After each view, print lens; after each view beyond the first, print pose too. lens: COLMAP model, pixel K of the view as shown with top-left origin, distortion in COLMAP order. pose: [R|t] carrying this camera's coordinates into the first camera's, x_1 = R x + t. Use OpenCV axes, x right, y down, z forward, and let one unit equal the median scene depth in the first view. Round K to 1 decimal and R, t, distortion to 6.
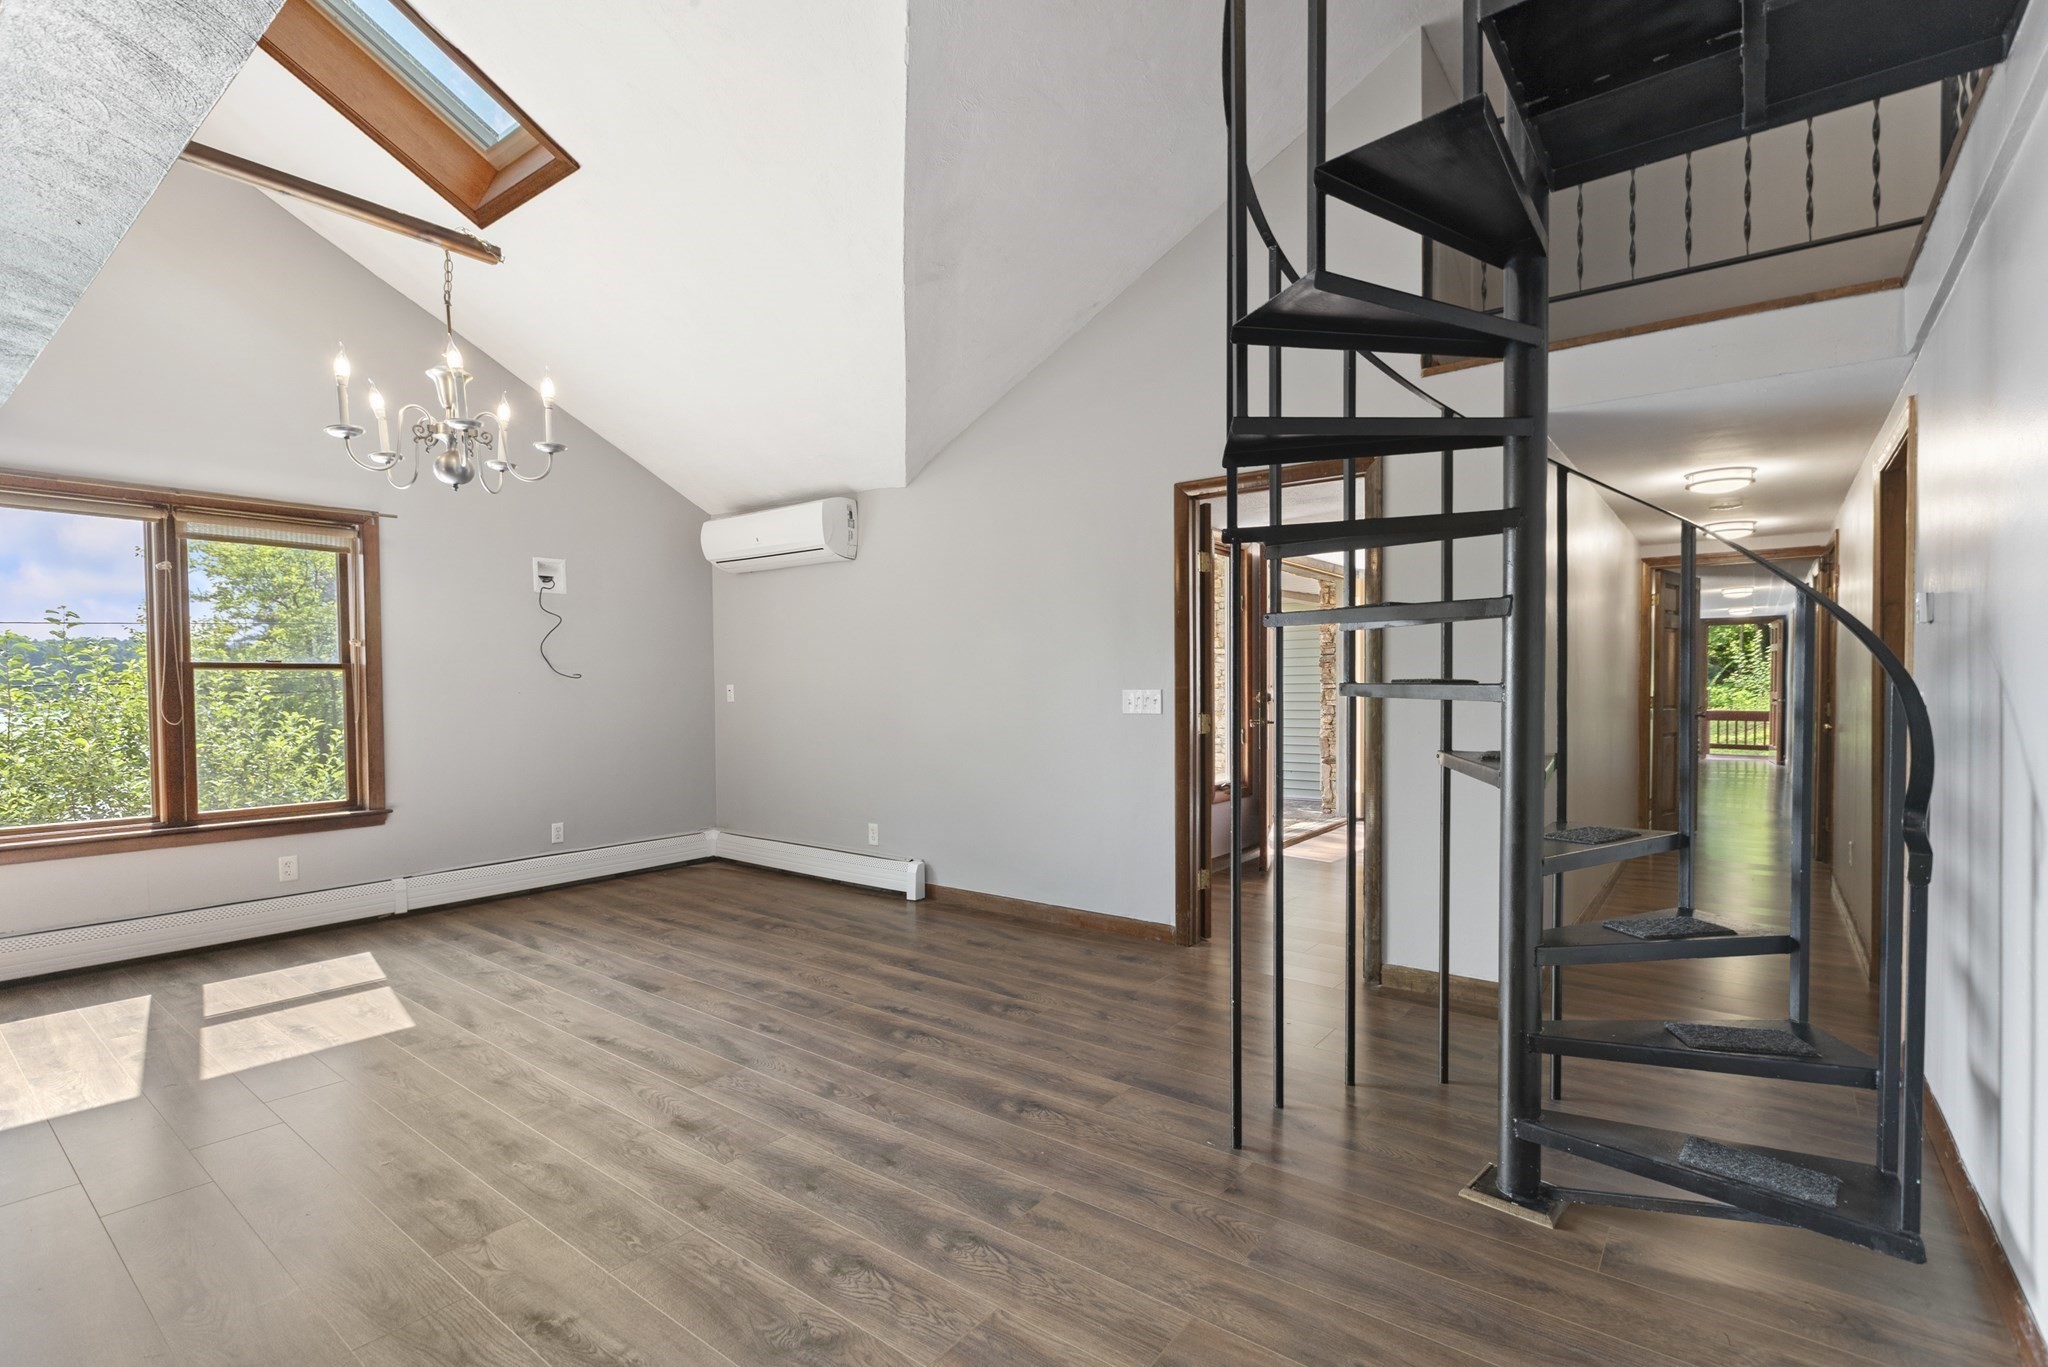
lens RADIAL K [[934.3, 0, 1023.2], [0, 934.3, 708.6], [0, 0, 1]] dist [-0.000306, -0.000009]
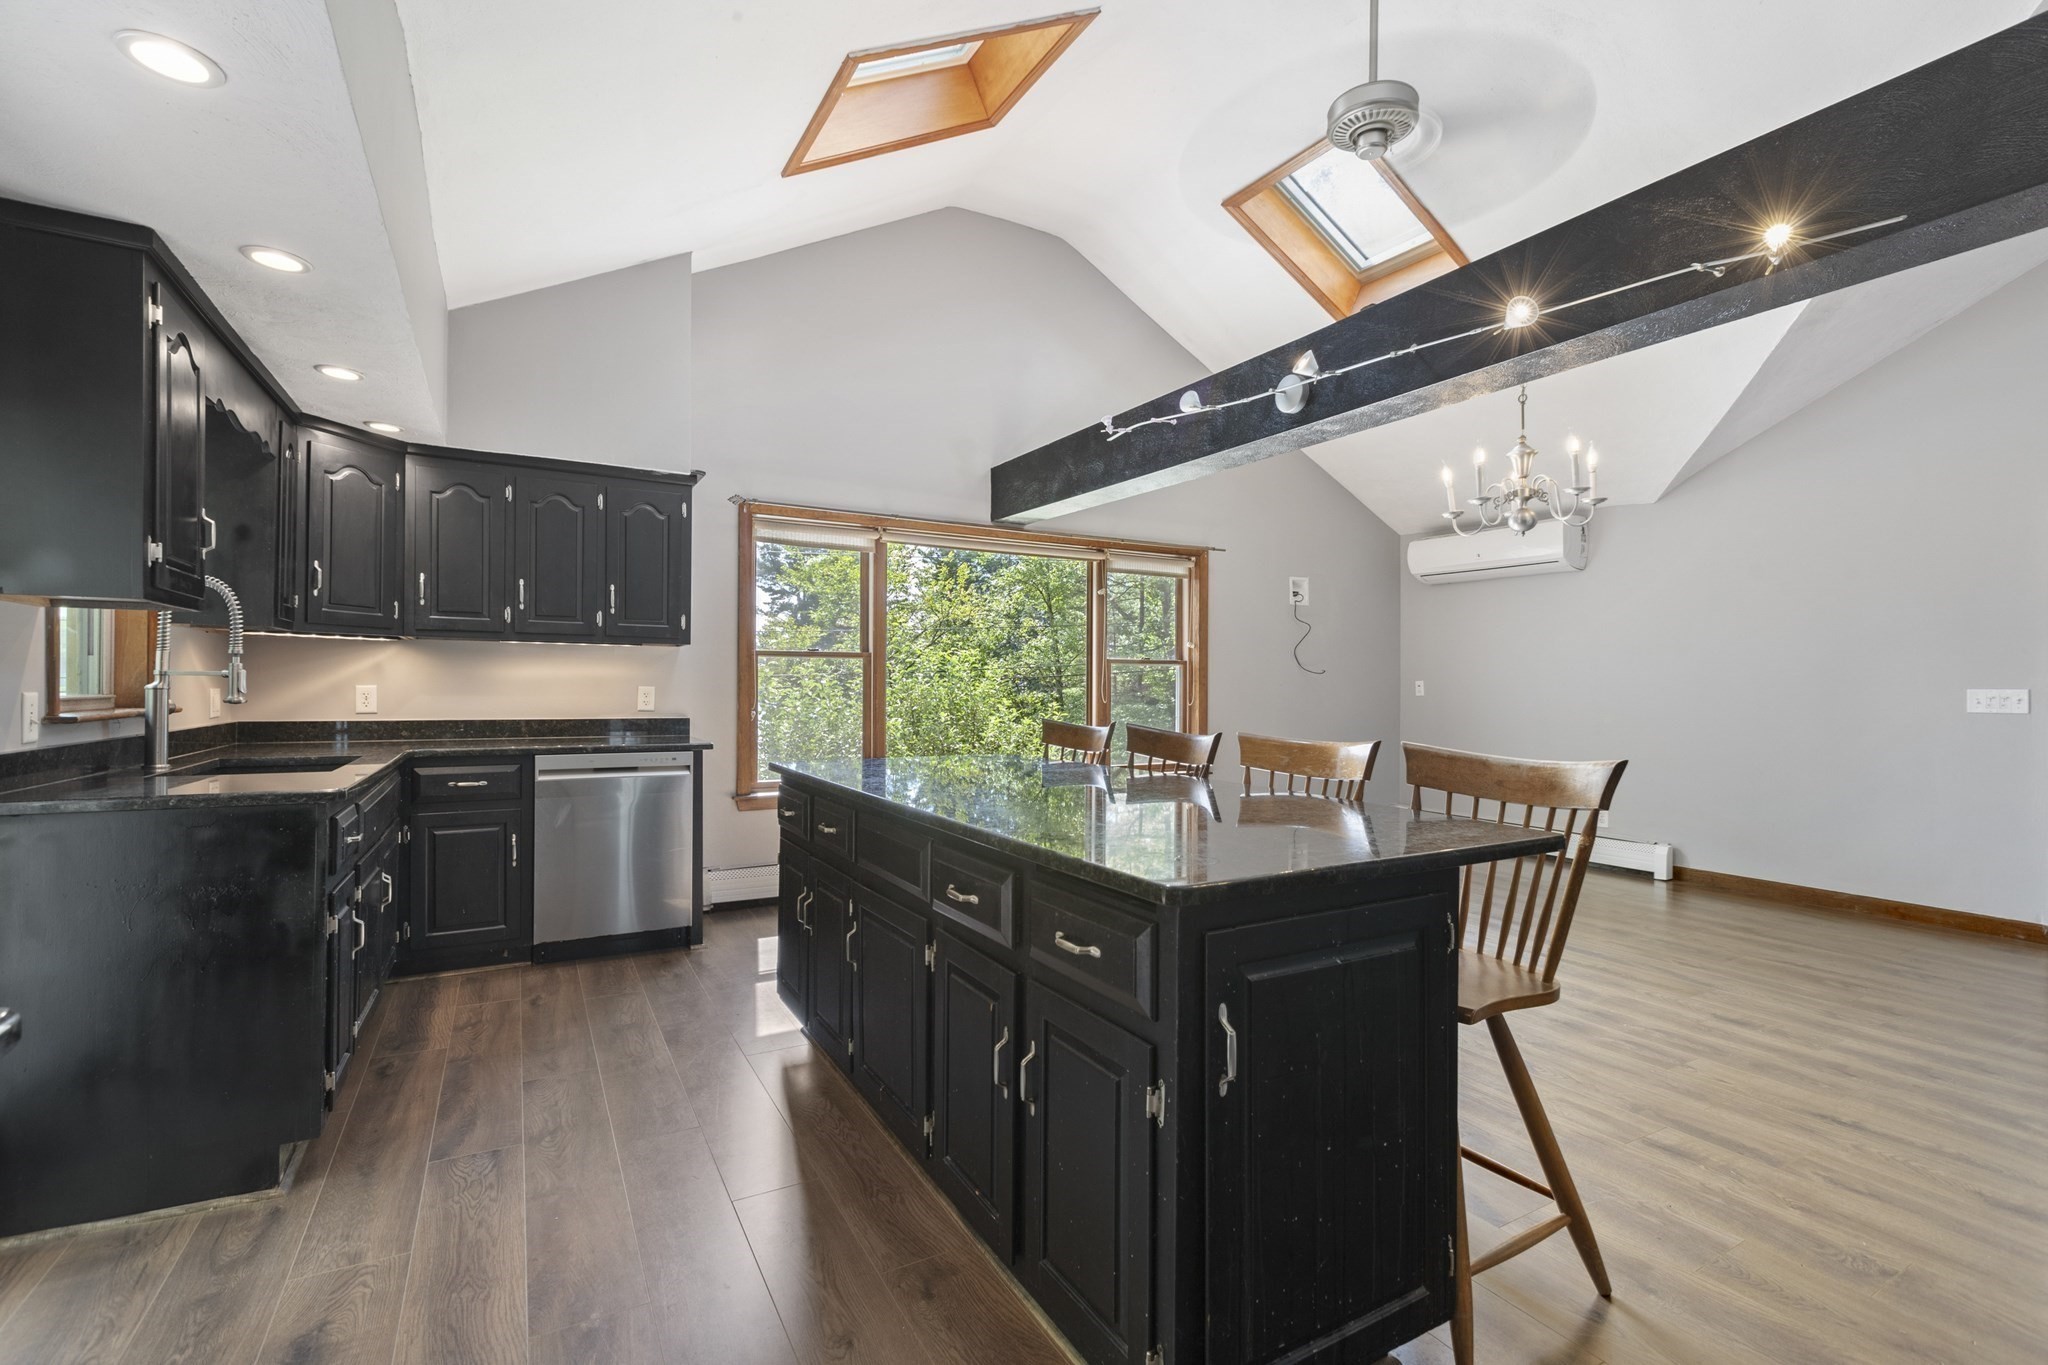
lens RADIAL K [[915.8, 0, 1034.1], [0, 915.8, 674.4], [0, 0, 1]] dist [0.001251, 0.000356]
pose [[0.925259, 0.010245, -0.379196, -0.472404], [-0.024768, 0.999134, -0.033442, 0.023238], [0.378525, 0.040334, 0.924712, -0.330842]]
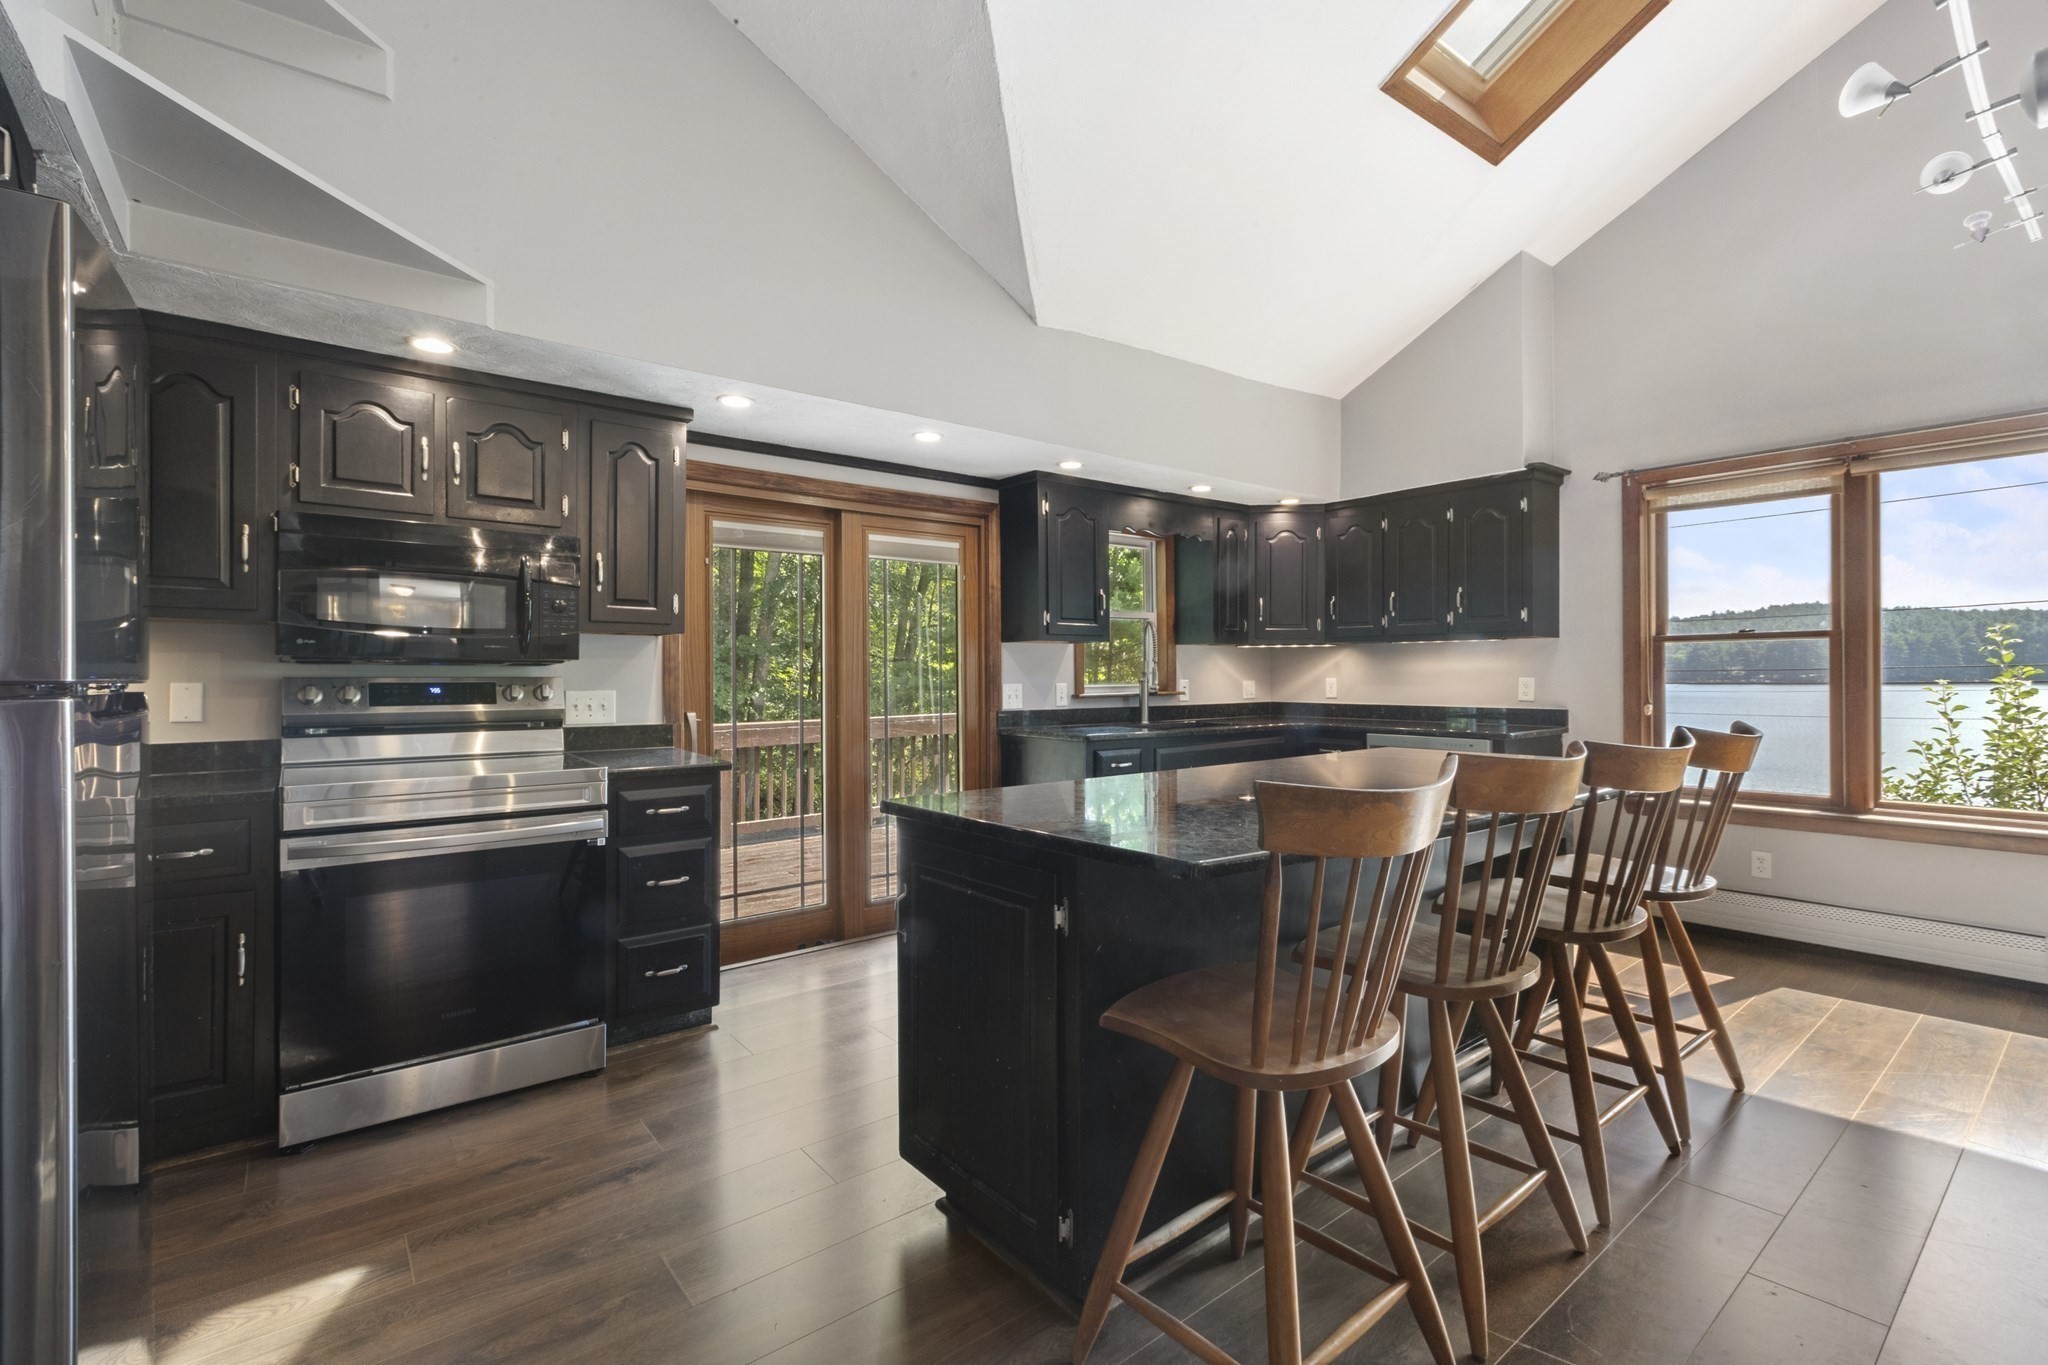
lens RADIAL K [[915.8, 0, 1034.1], [0, 915.8, 674.4], [0, 0, 1]] dist [0.001251, 0.000356]
pose [[-0.227882, 0.009116, -0.973646, 3.992634], [-0.015735, 0.999791, 0.013043, -0.195560], [0.973562, 0.018293, -0.227691, 5.231232]]
